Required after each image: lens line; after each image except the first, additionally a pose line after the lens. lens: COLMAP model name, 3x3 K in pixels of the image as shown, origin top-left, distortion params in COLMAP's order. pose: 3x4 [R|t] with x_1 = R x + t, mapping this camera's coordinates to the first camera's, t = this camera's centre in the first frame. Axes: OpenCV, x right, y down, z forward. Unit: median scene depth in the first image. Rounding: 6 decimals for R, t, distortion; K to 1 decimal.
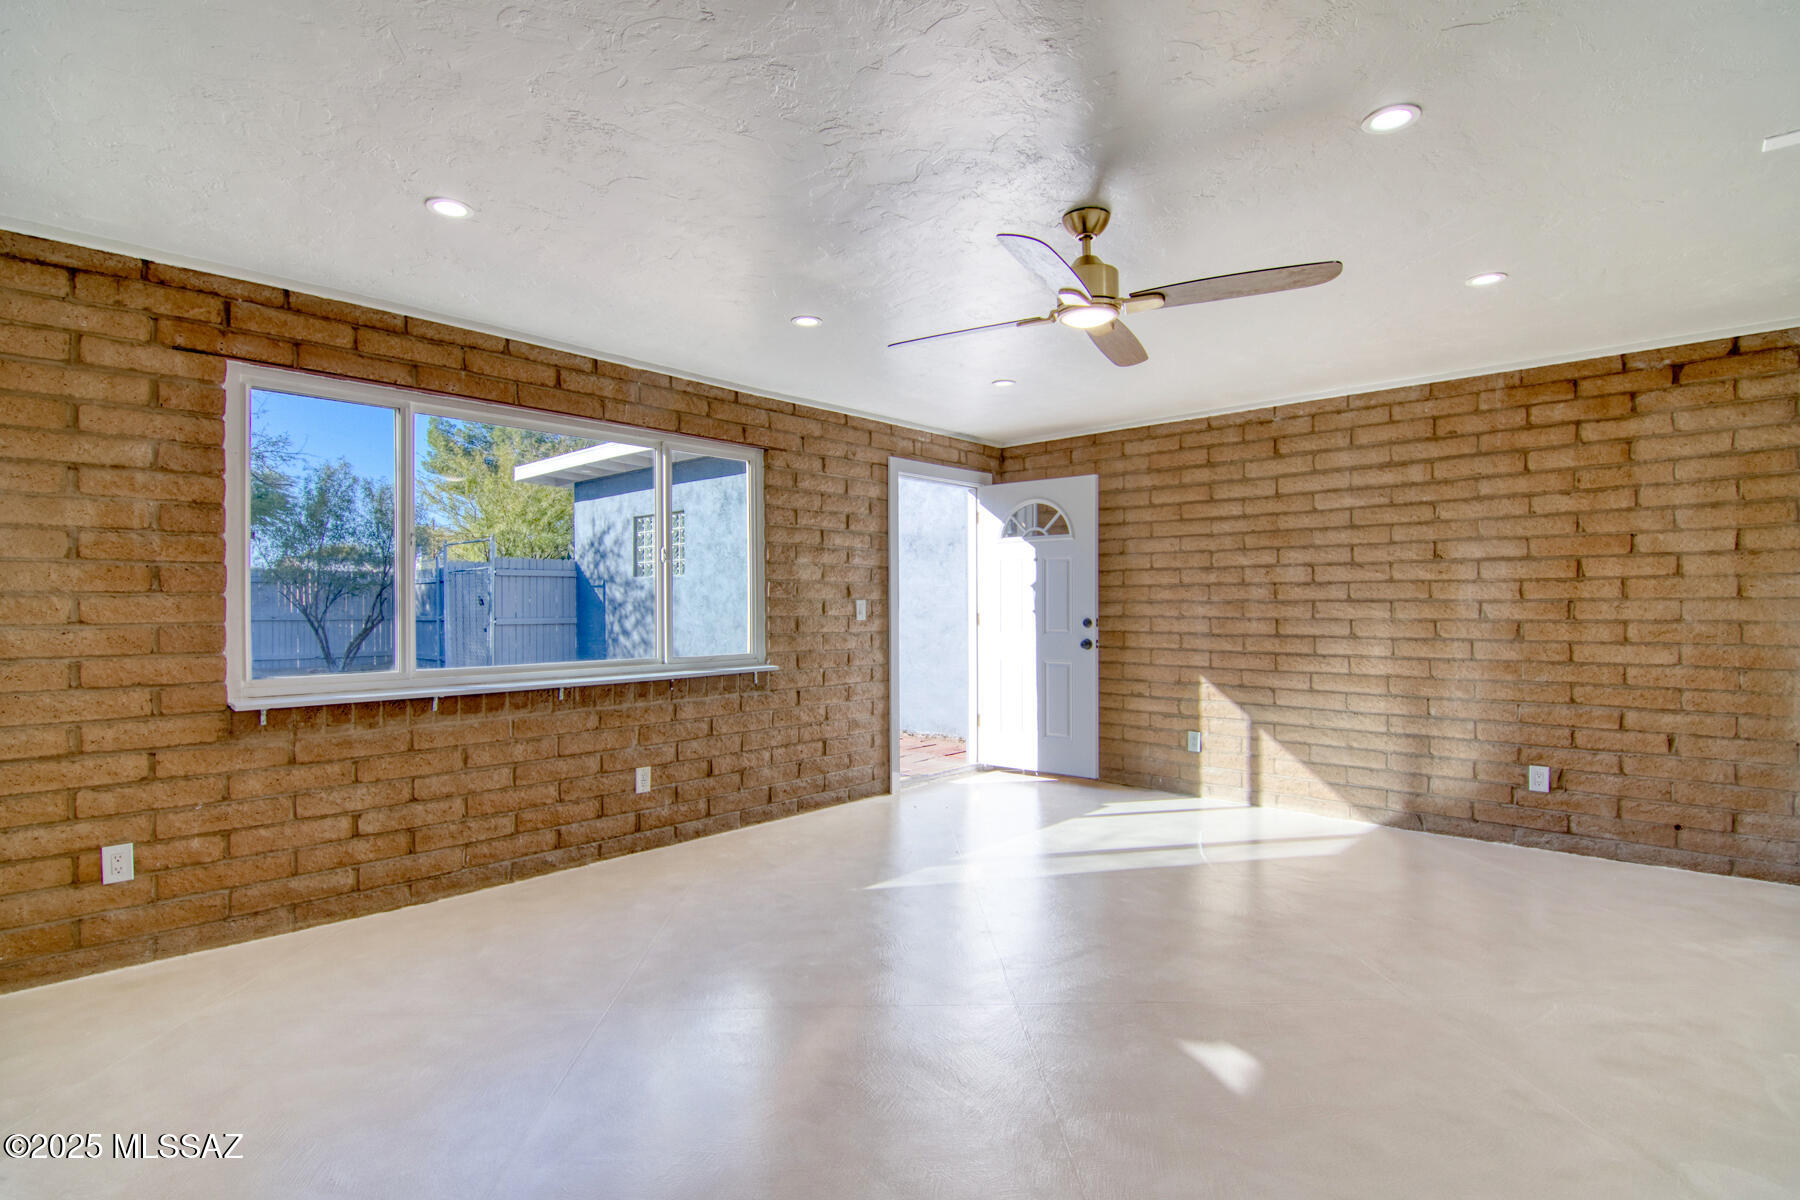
lens RADIAL K [[858.6, 0, 894.9], [0, 858.6, 606.6], [0, 0, 1]] dist [-0.000114, -0.016181]
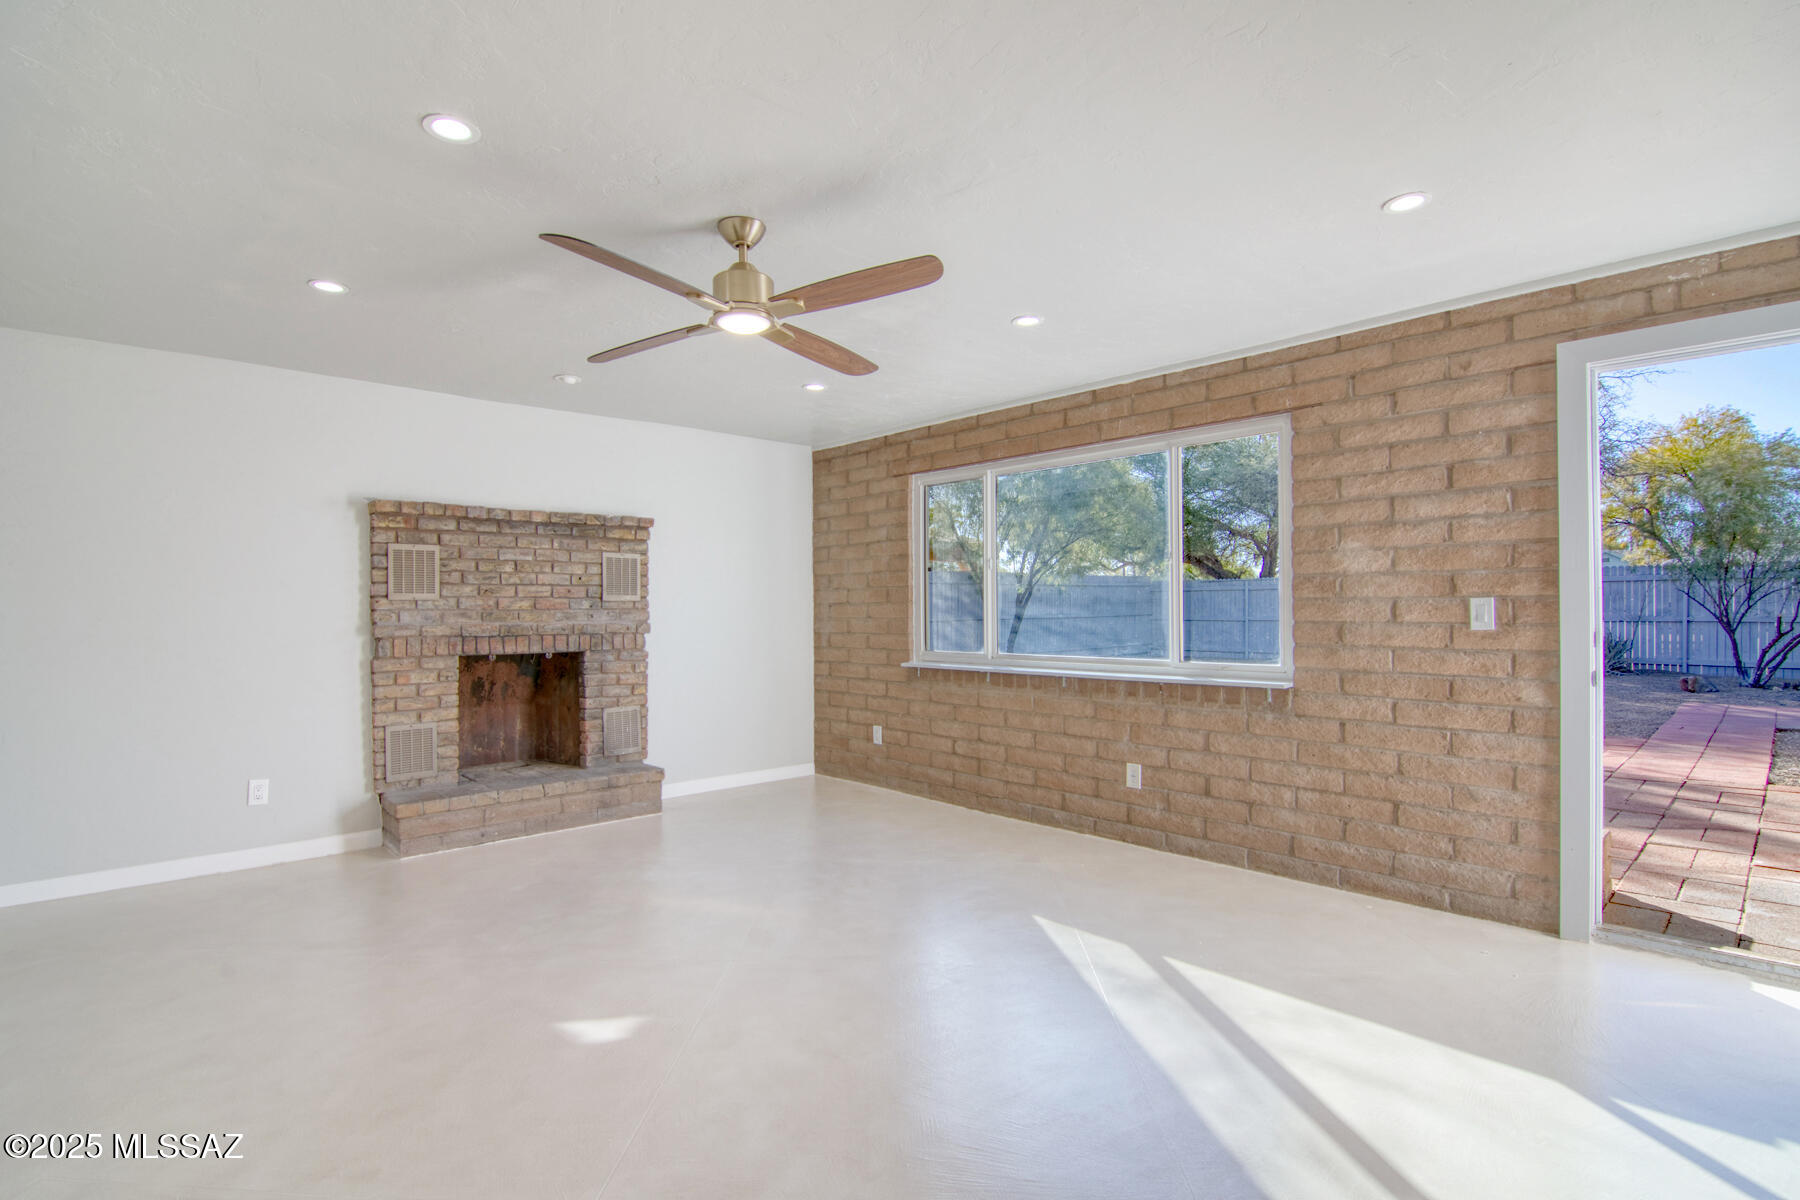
lens RADIAL K [[858.6, 0, 894.9], [0, 858.6, 606.6], [0, 0, 1]] dist [-0.000114, -0.016181]
pose [[-0.070466, -0.004684, -0.997503, 0.701908], [0.001348, 0.999988, -0.004791, 0.001557], [0.997513, -0.001682, -0.070459, 0.721236]]
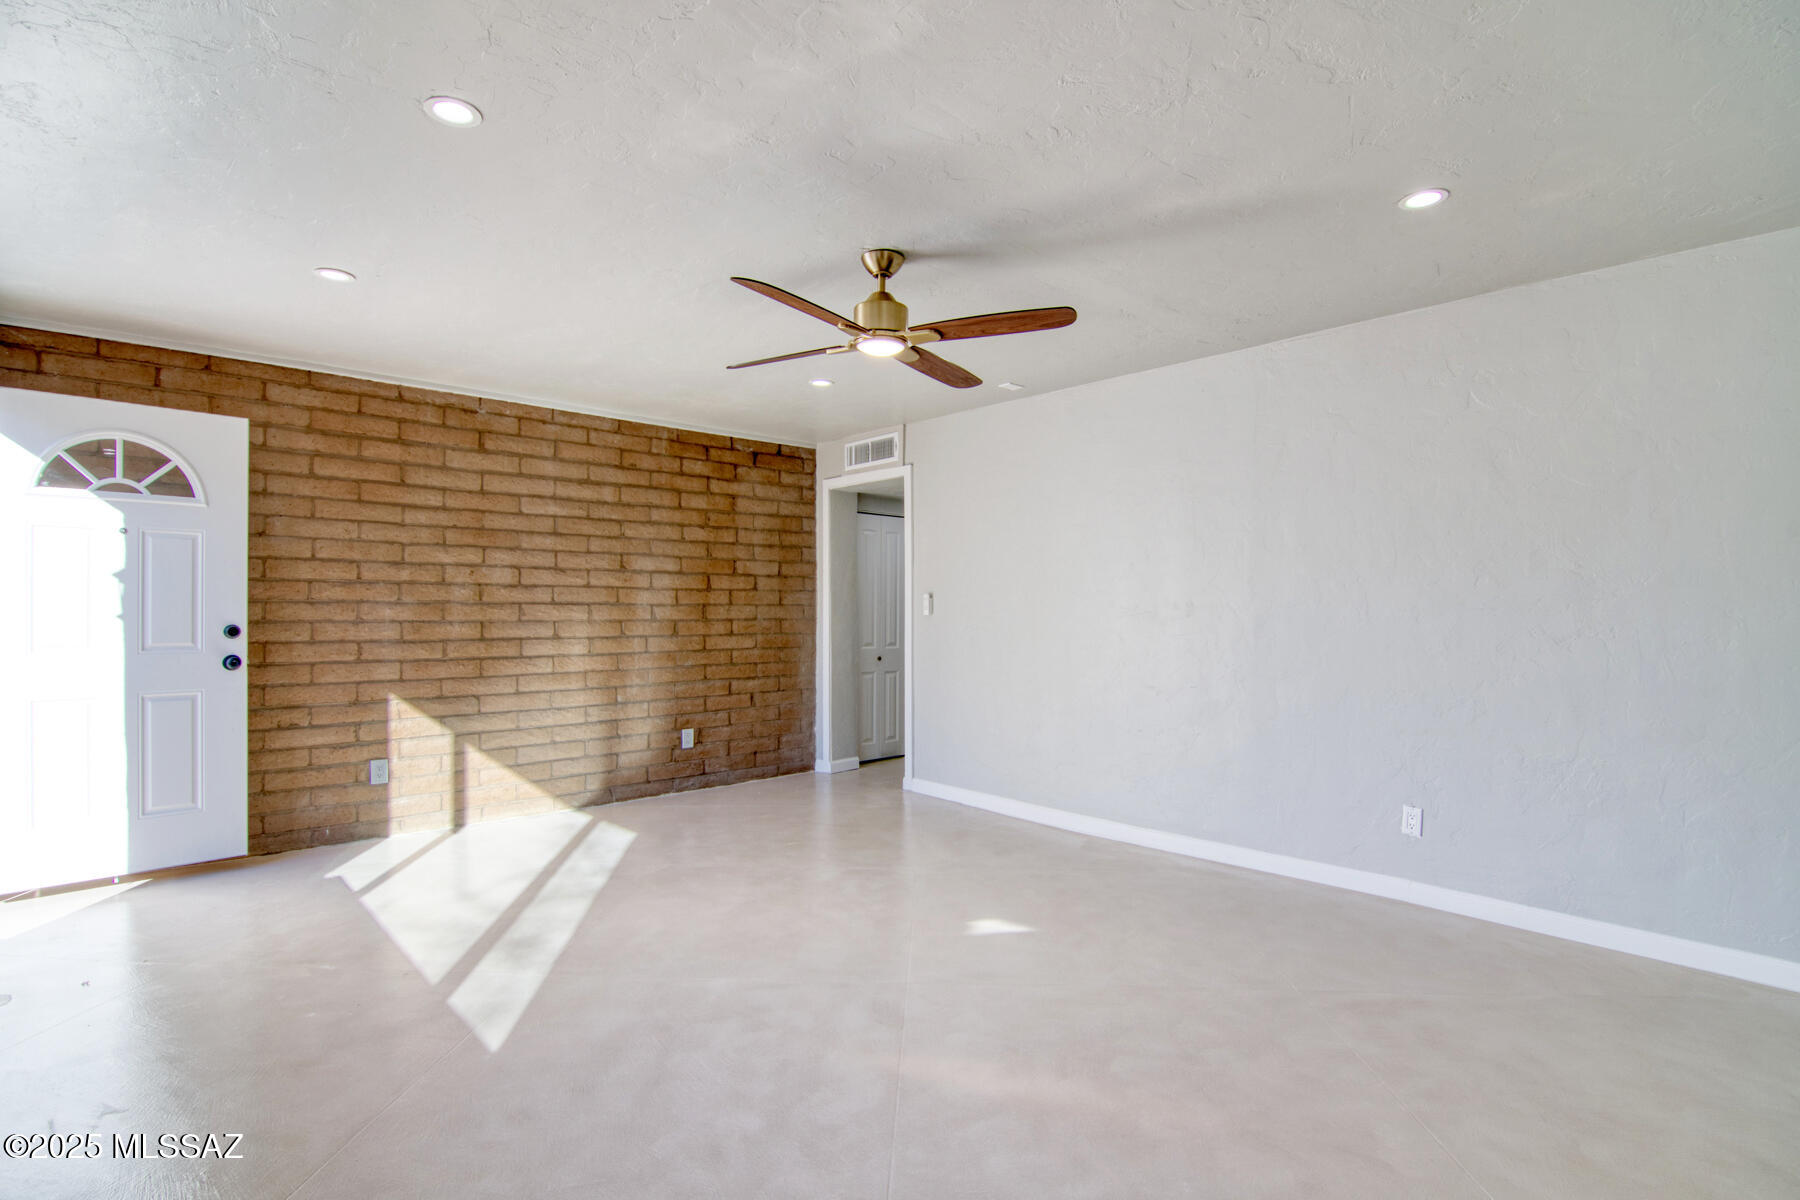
lens RADIAL K [[858.6, 0, 894.9], [0, 858.6, 606.6], [0, 0, 1]] dist [-0.000114, -0.016181]
pose [[0.082256, 0.006318, 0.996591, -0.506001], [-0.001415, 0.999980, -0.006222, 0.003099], [-0.996610, -0.000899, 0.082263, 0.511648]]
